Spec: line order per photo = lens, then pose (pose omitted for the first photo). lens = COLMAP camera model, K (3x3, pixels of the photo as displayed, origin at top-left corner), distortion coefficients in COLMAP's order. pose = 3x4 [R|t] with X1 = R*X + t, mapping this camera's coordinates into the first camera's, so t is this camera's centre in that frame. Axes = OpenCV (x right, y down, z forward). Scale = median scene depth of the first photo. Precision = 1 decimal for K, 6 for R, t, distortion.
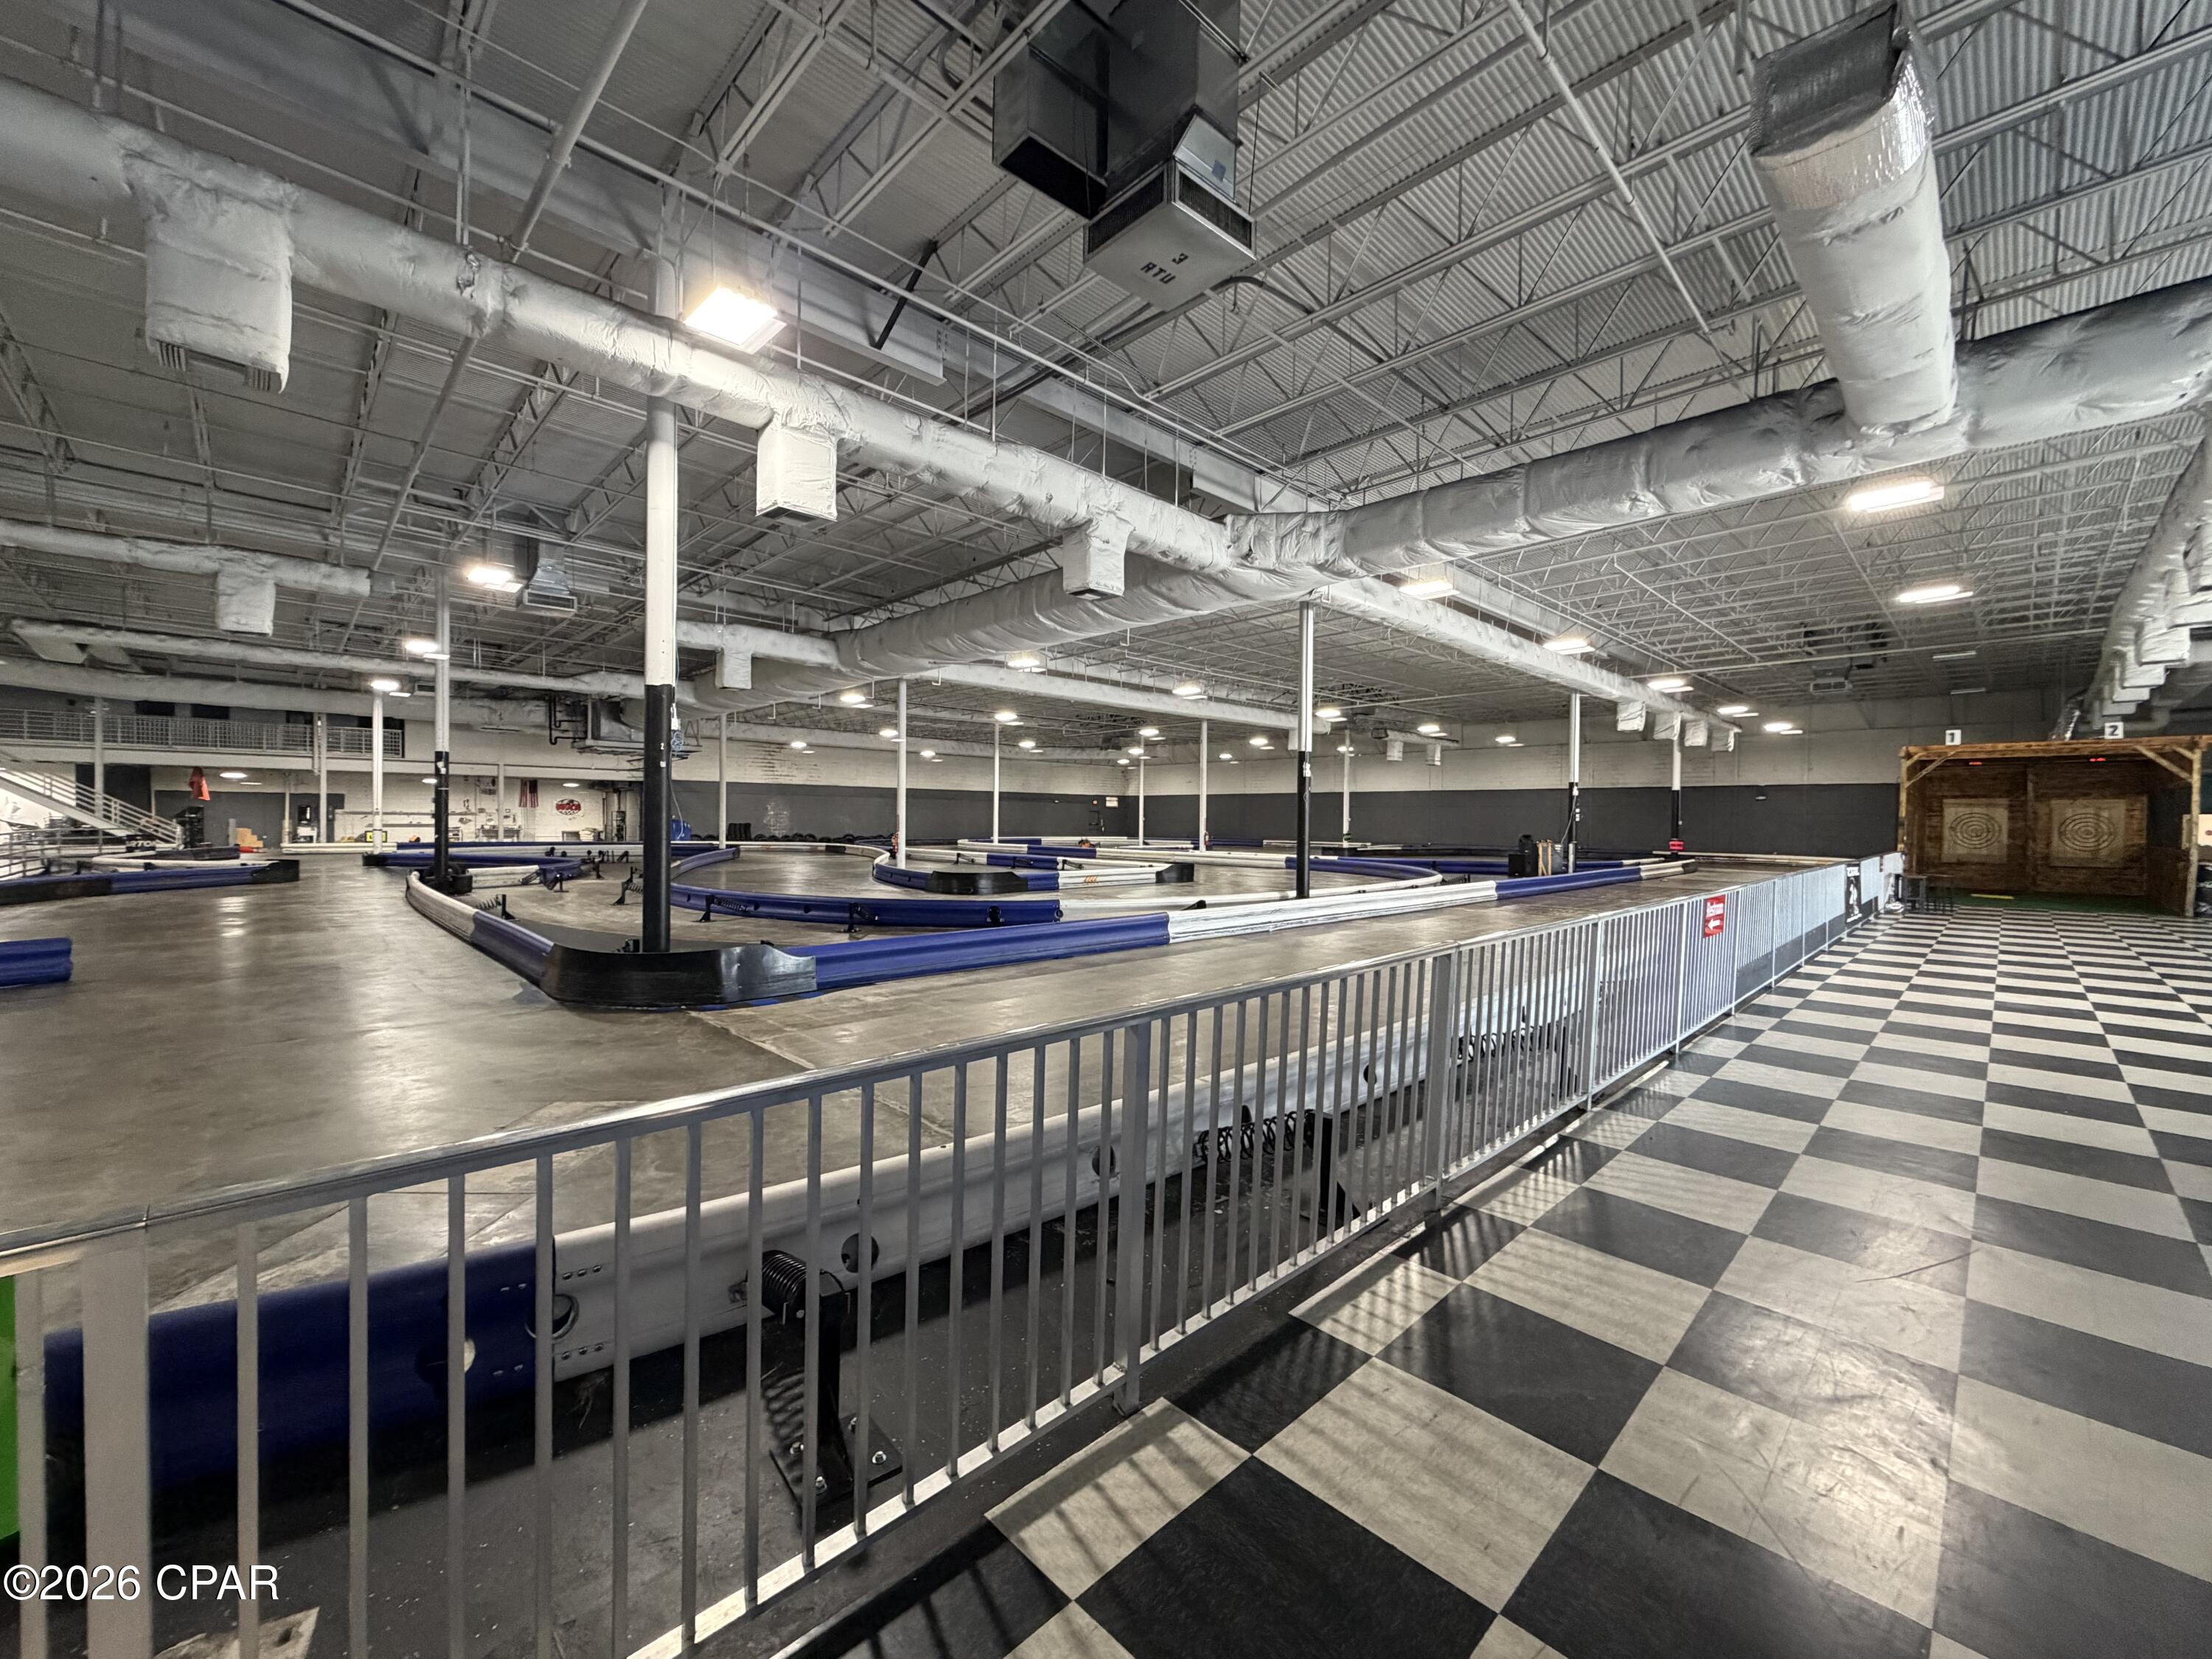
lens RADIAL K [[875.9, 0, 1117.3], [0, 875.9, 824.5], [0, 0, 1]] dist [-0.001142, -0.000300]
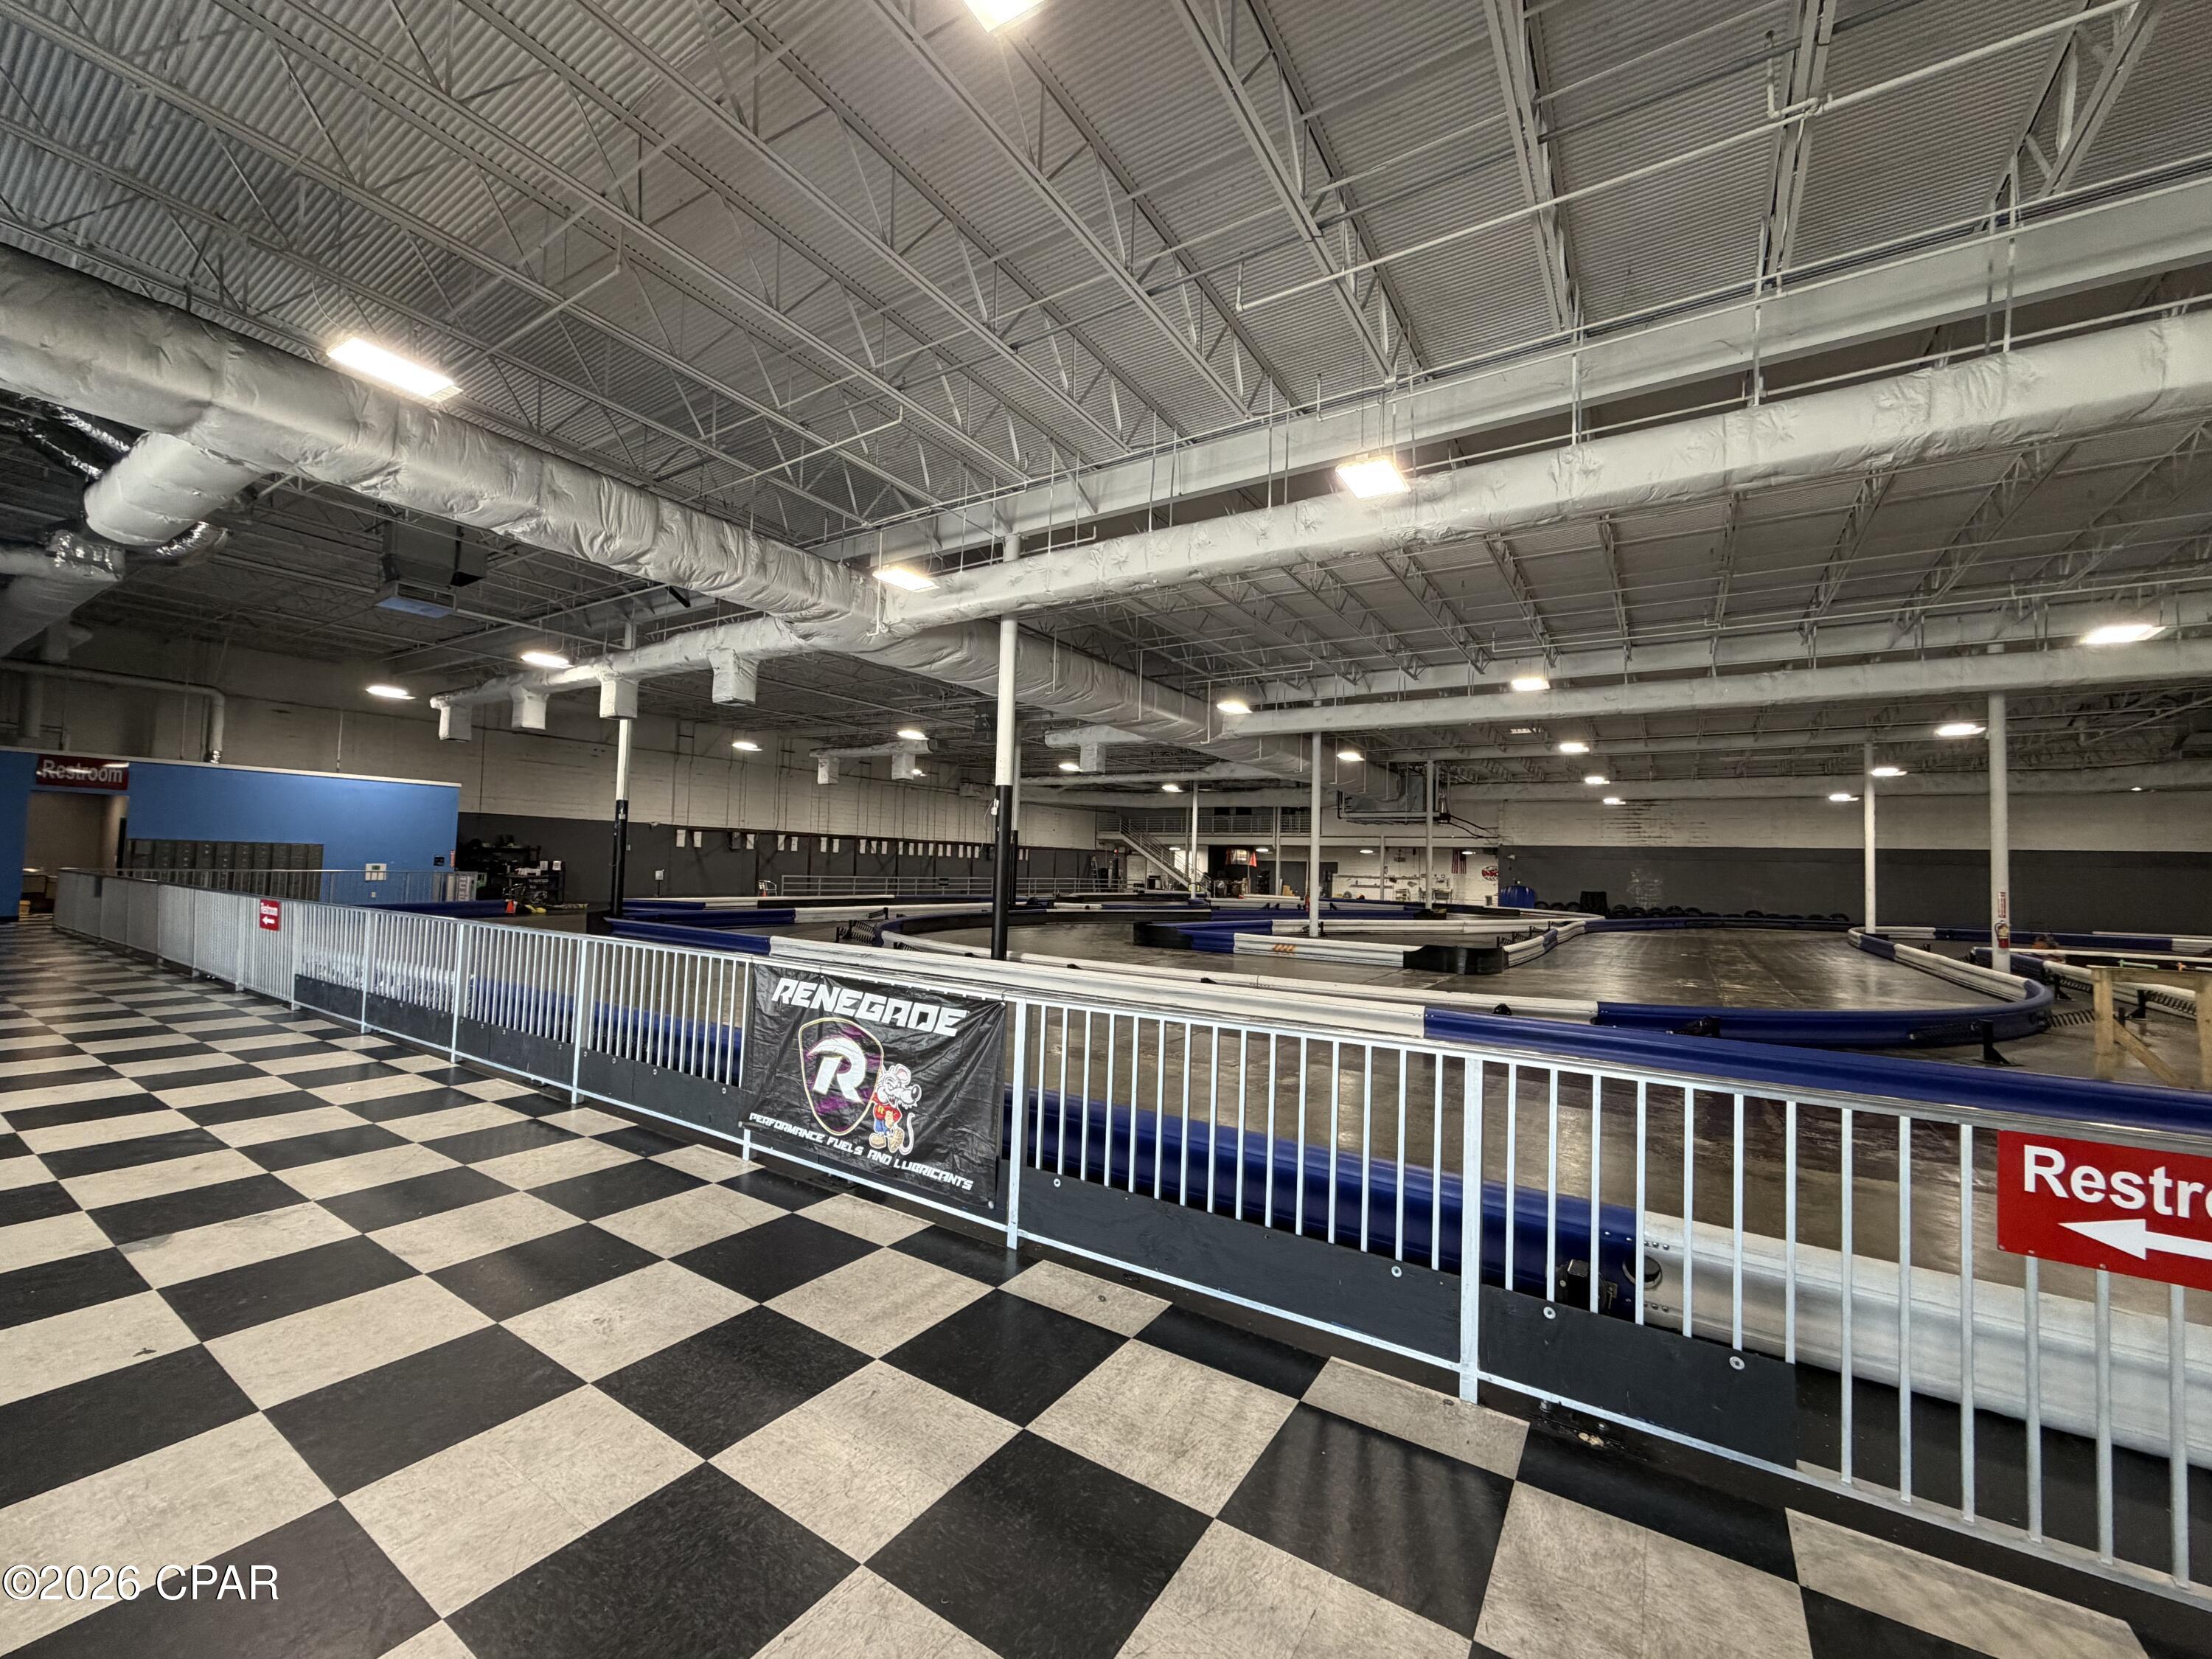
lens RADIAL K [[875.9, 0, 1108.2], [0, 875.9, 826.0], [0, 0, 1]] dist [-0.001142, -0.000300]
pose [[0.222517, -0.049817, -0.973655, 0.333325], [-0.032334, 0.997767, -0.058440, -0.000253], [0.974392, 0.044486, 0.220410, 0.312054]]
